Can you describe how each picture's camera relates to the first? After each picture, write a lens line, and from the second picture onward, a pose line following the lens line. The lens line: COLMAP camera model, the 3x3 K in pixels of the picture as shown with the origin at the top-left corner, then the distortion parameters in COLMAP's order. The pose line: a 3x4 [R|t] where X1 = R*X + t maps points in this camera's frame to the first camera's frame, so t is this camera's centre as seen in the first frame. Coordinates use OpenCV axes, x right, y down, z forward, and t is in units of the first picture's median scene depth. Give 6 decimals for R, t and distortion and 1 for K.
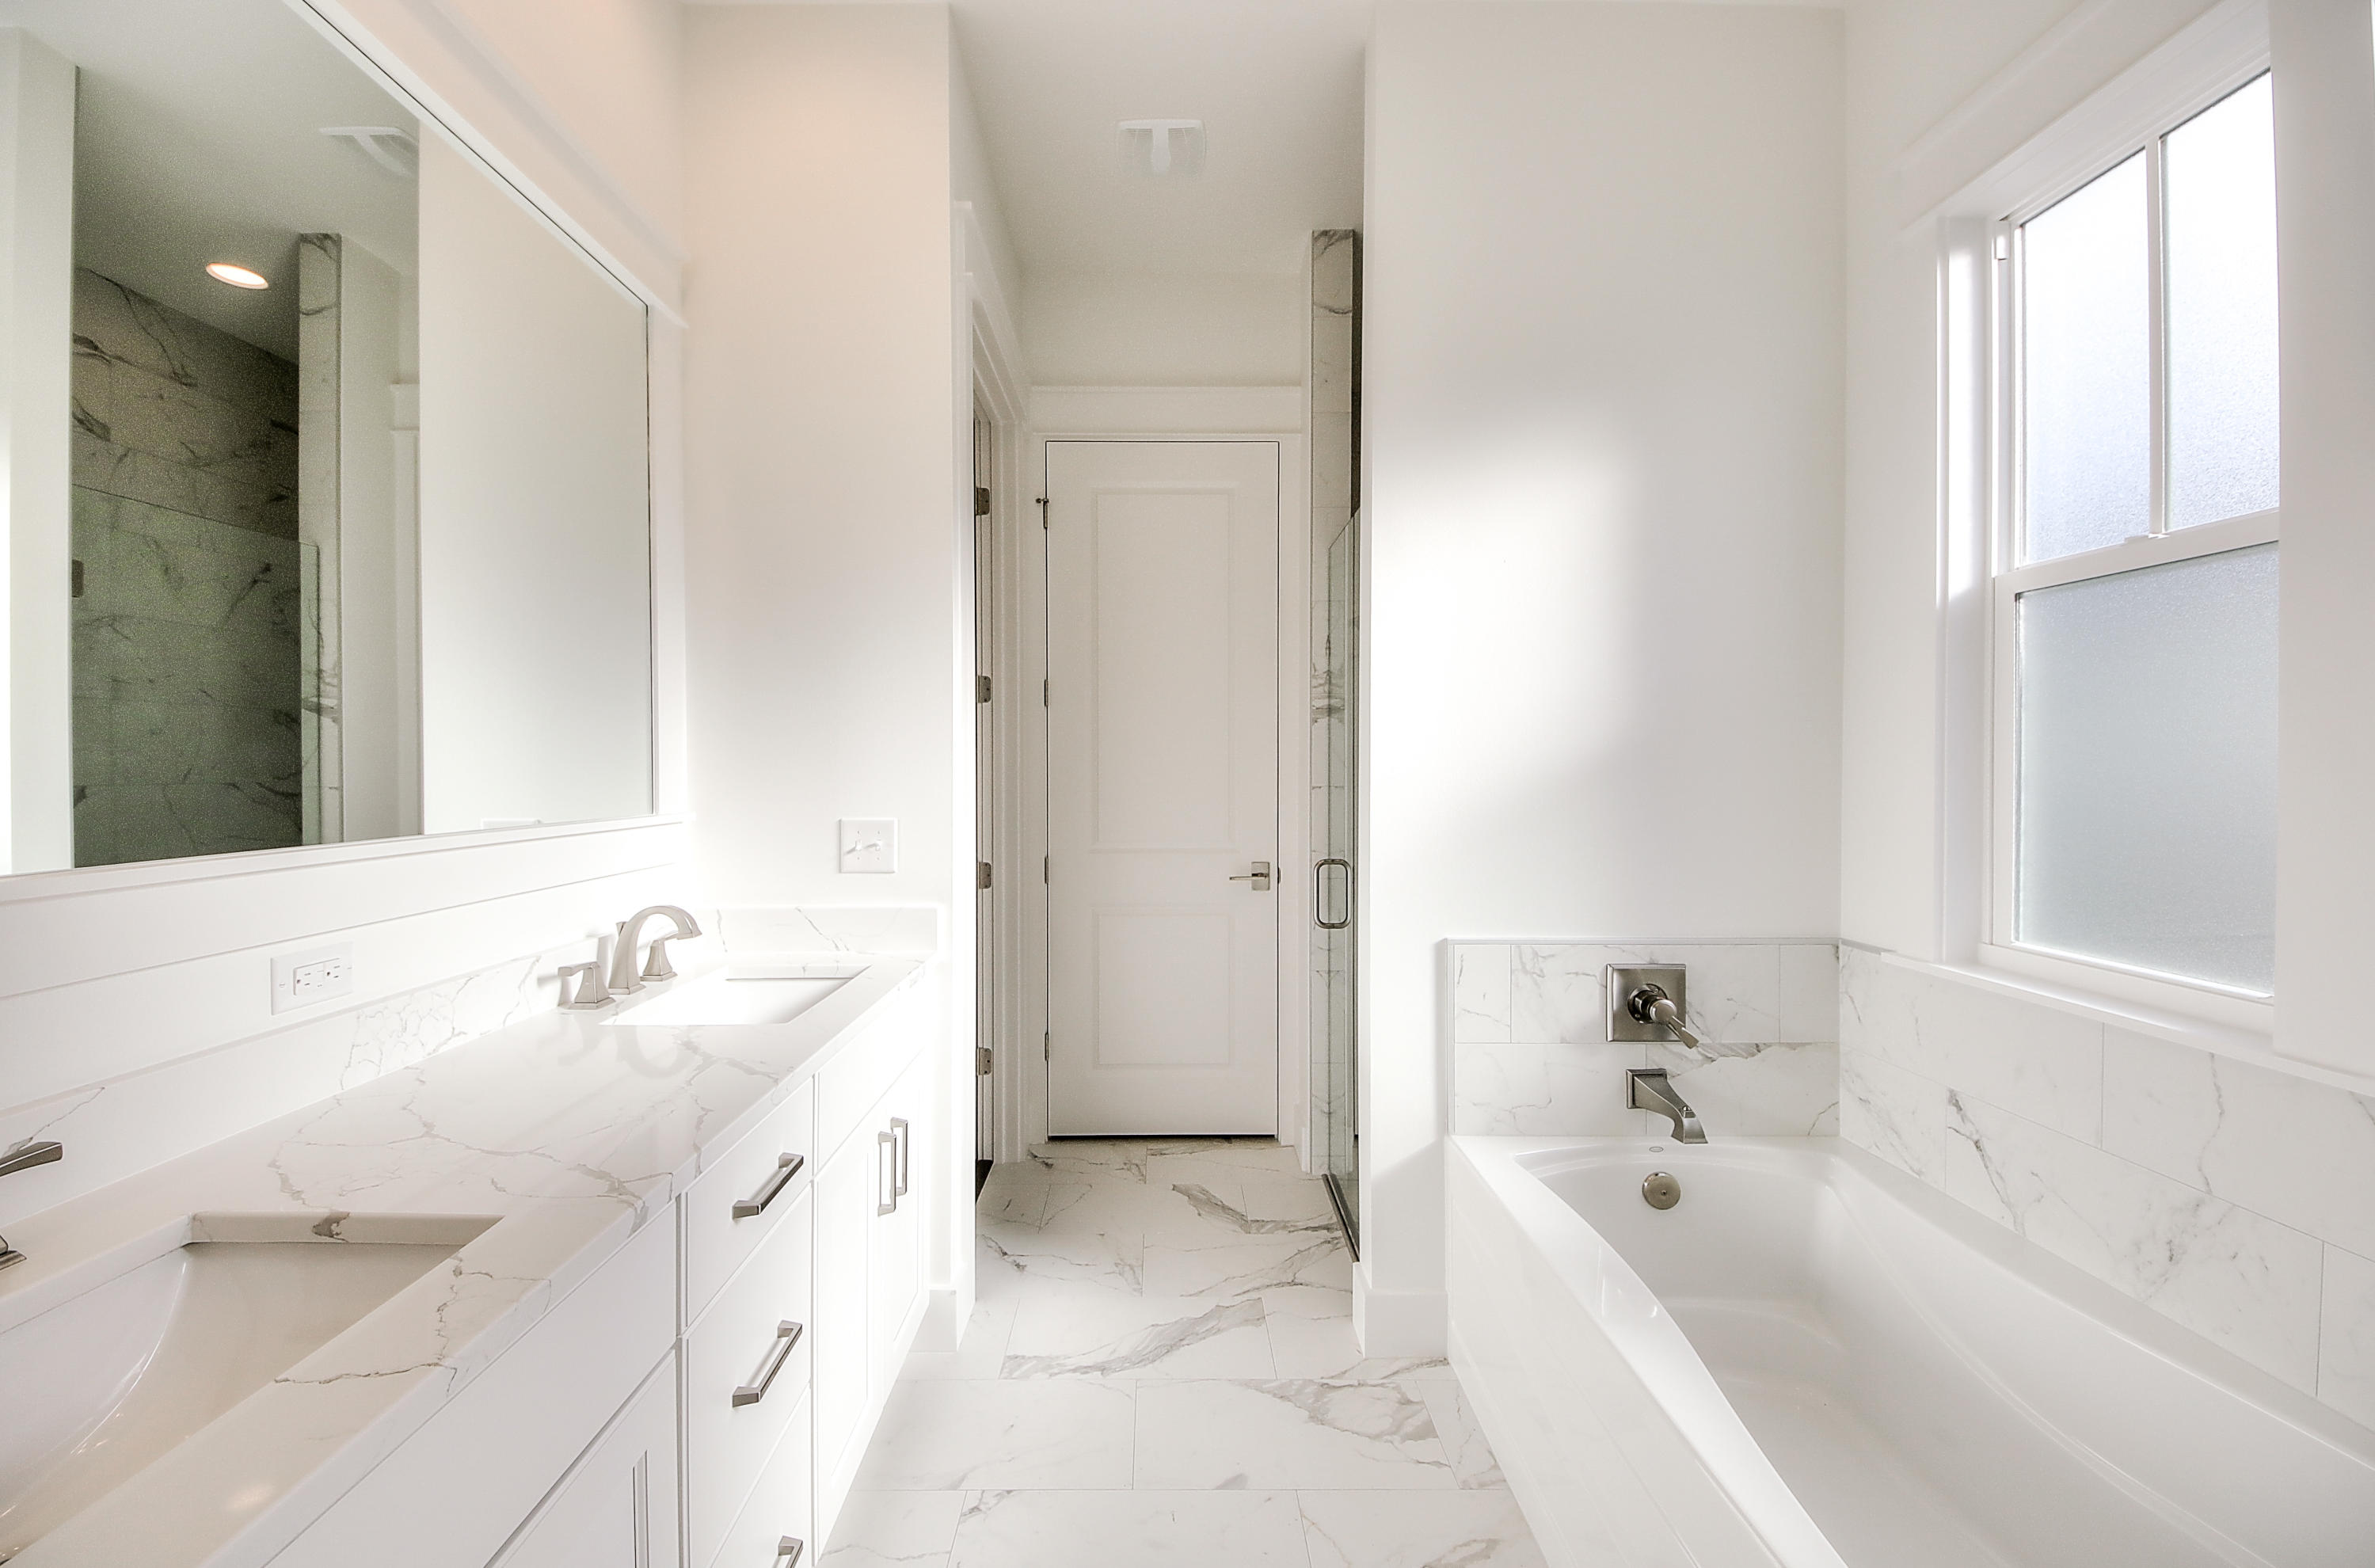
lens RADIAL K [[923.4, 0, 1172.1], [0, 923.4, 781.3], [0, 0, 1]] dist [-0.008648, -0.003338]
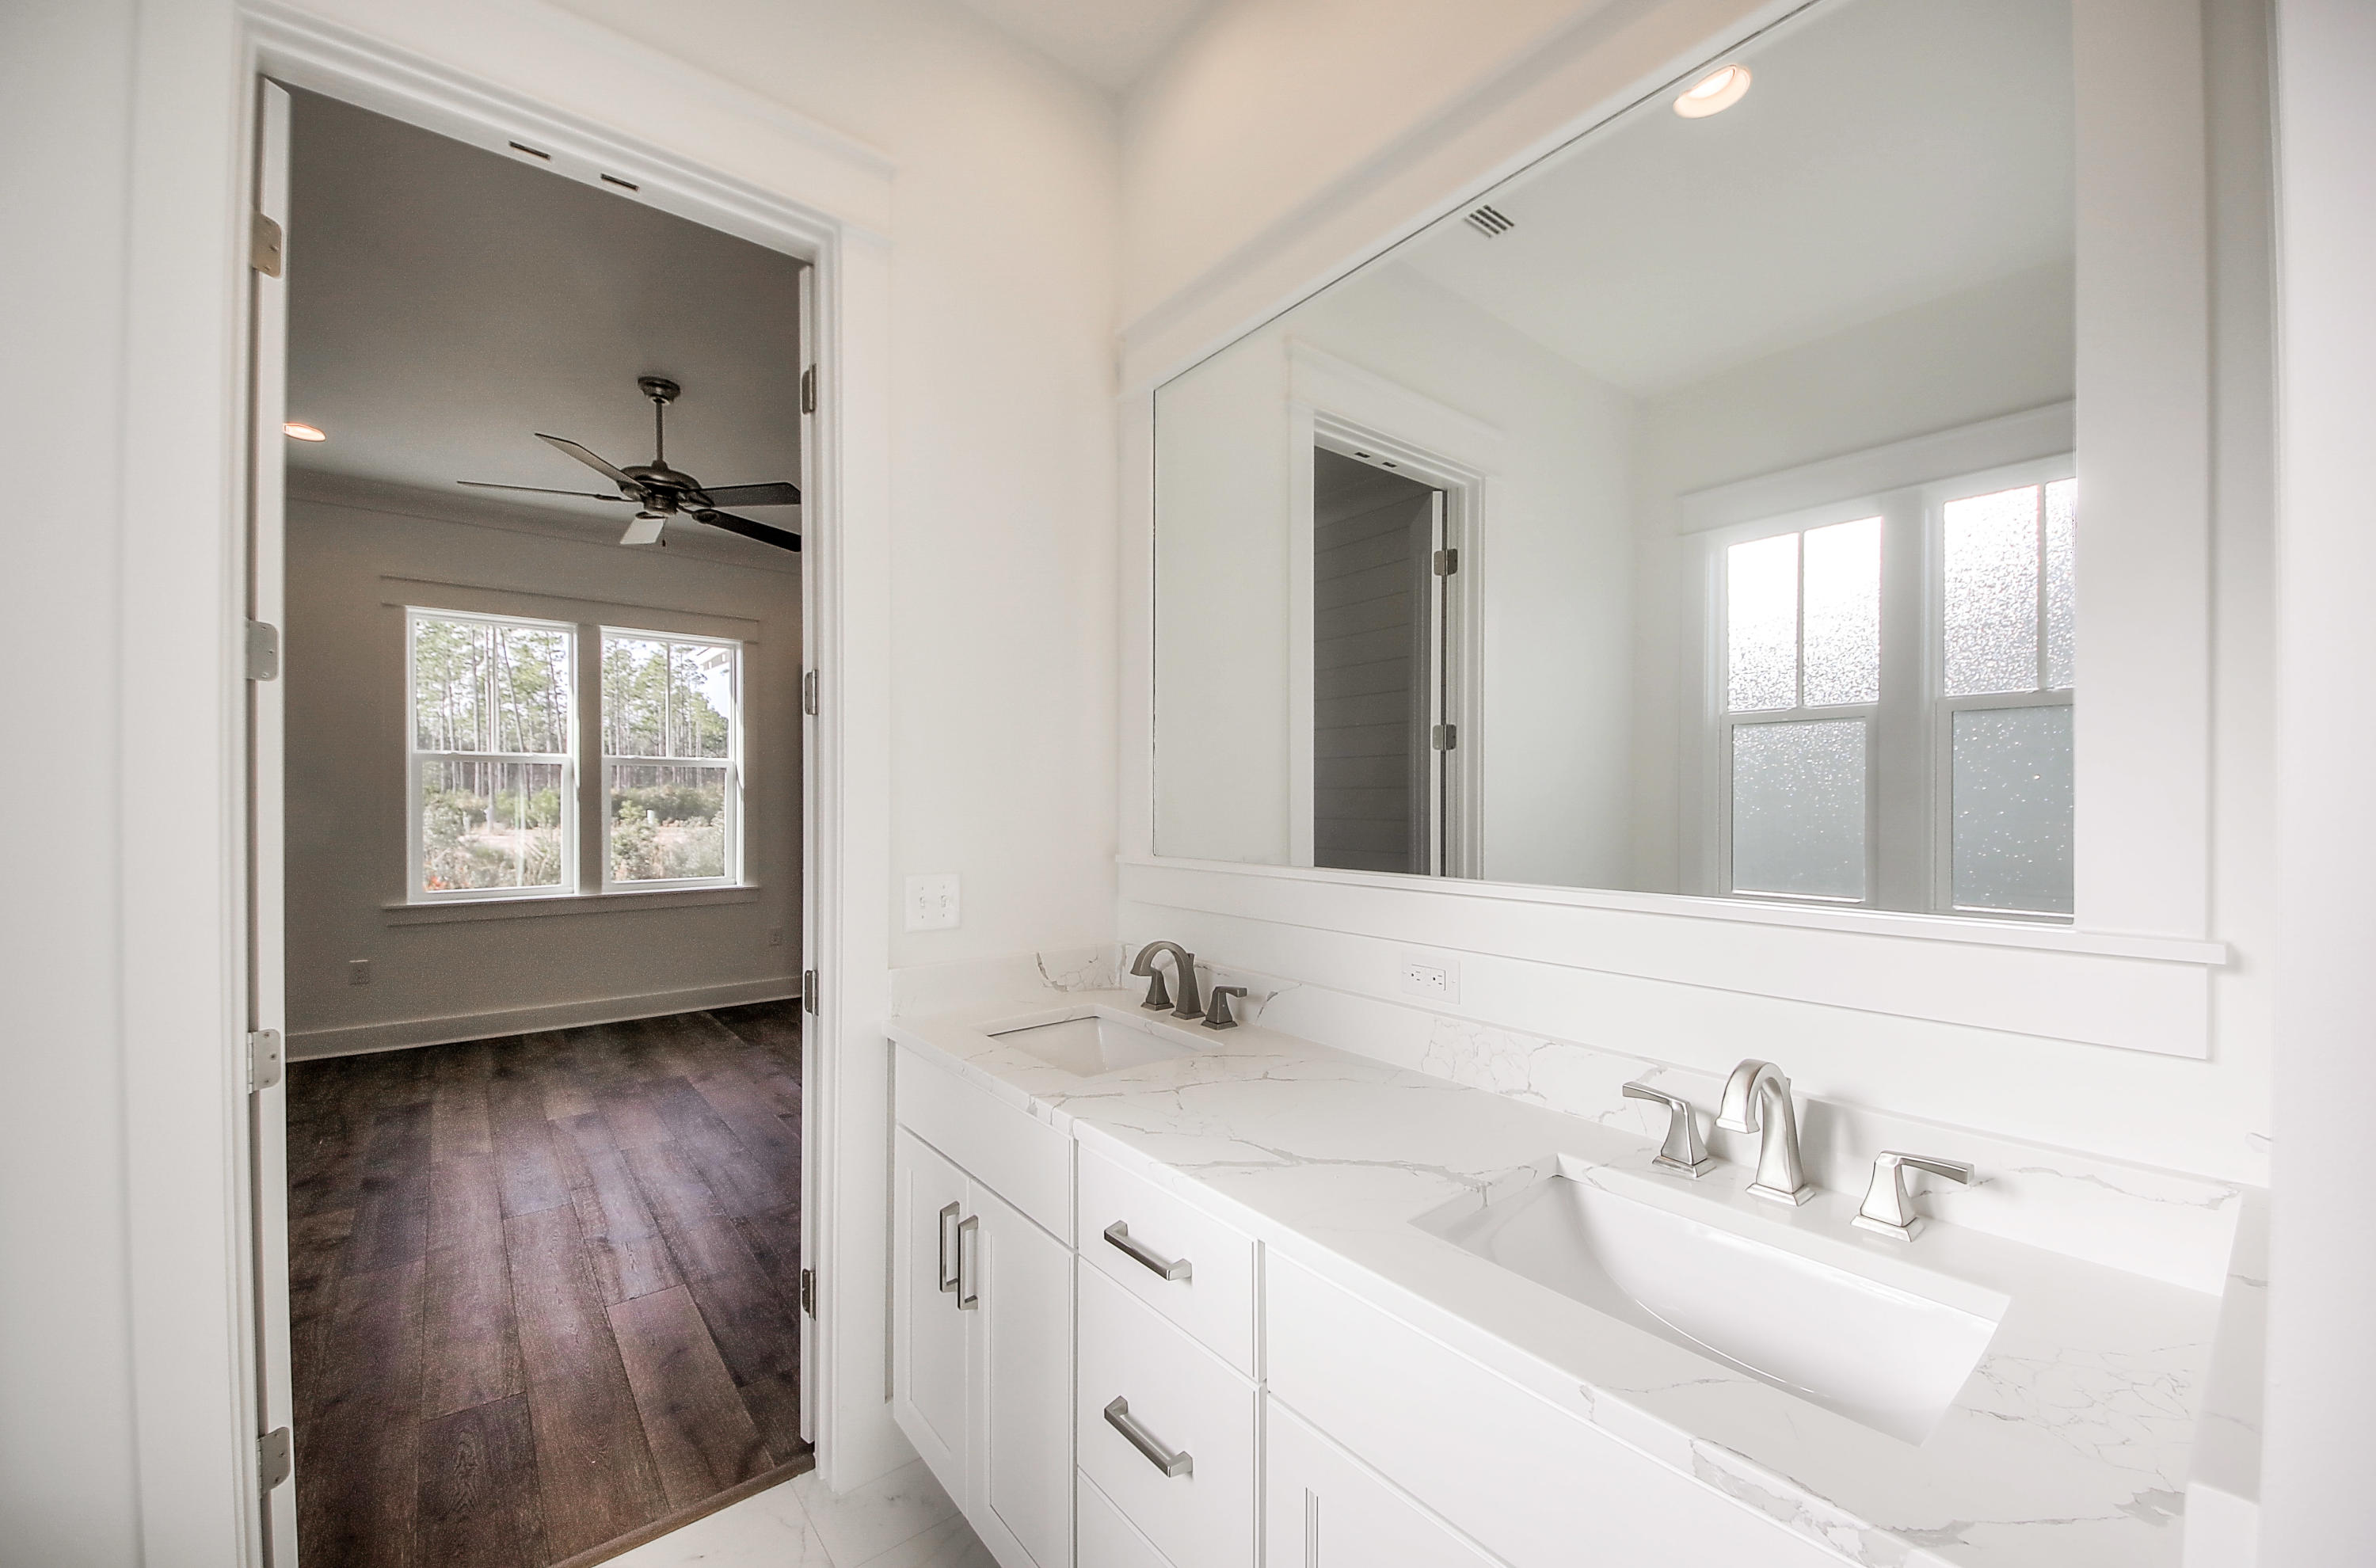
lens RADIAL K [[923.8, 0, 1198.0], [0, 923.8, 802.6], [0, 0, 1]] dist [-0.008648, -0.003338]
pose [[-0.783165, -0.001925, -0.621811, 0.071371], [-0.014606, 0.999776, 0.015302, -0.027629], [0.621642, 0.021066, -0.783018, 1.050820]]
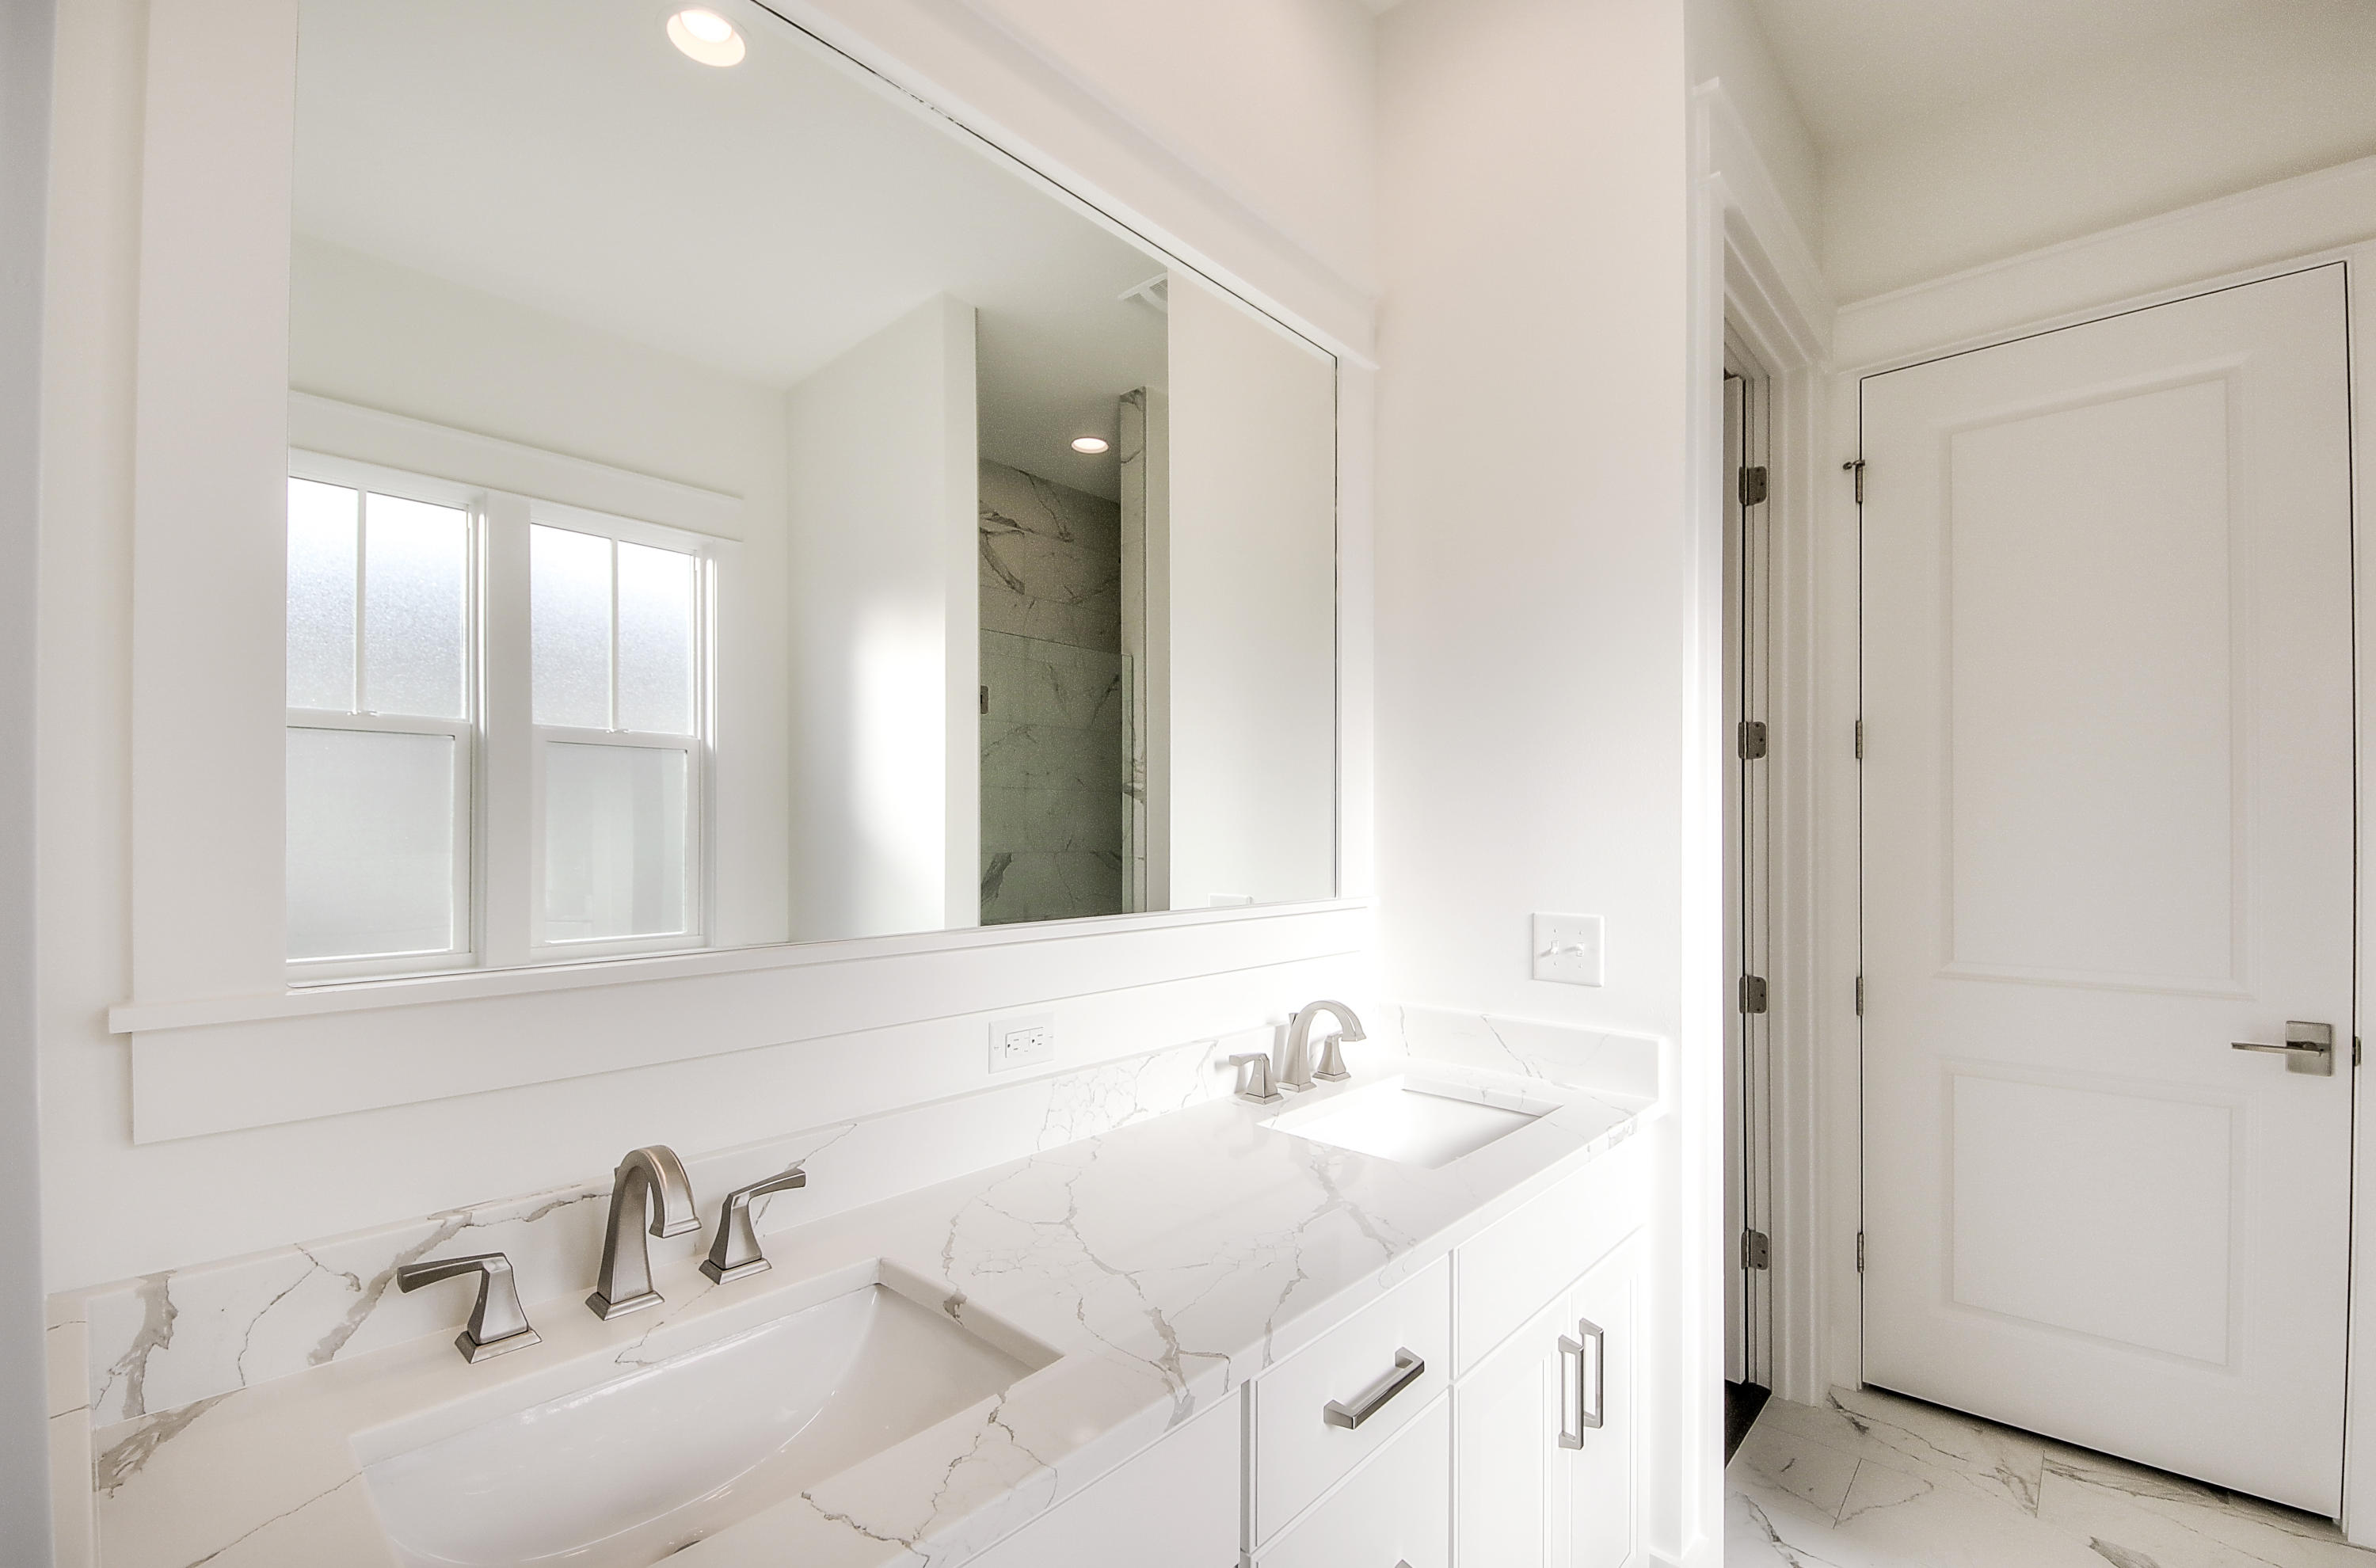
lens RADIAL K [[1019.8, 0, 1176.3], [0, 1019.8, 832.9], [0, 0, 1]] dist [0.006259, -0.008518]
pose [[0.731397, -0.003603, -0.681942, 0.019000], [-0.008674, 0.999856, -0.014586, -0.012486], [0.681896, 0.016583, 0.731261, 0.130596]]
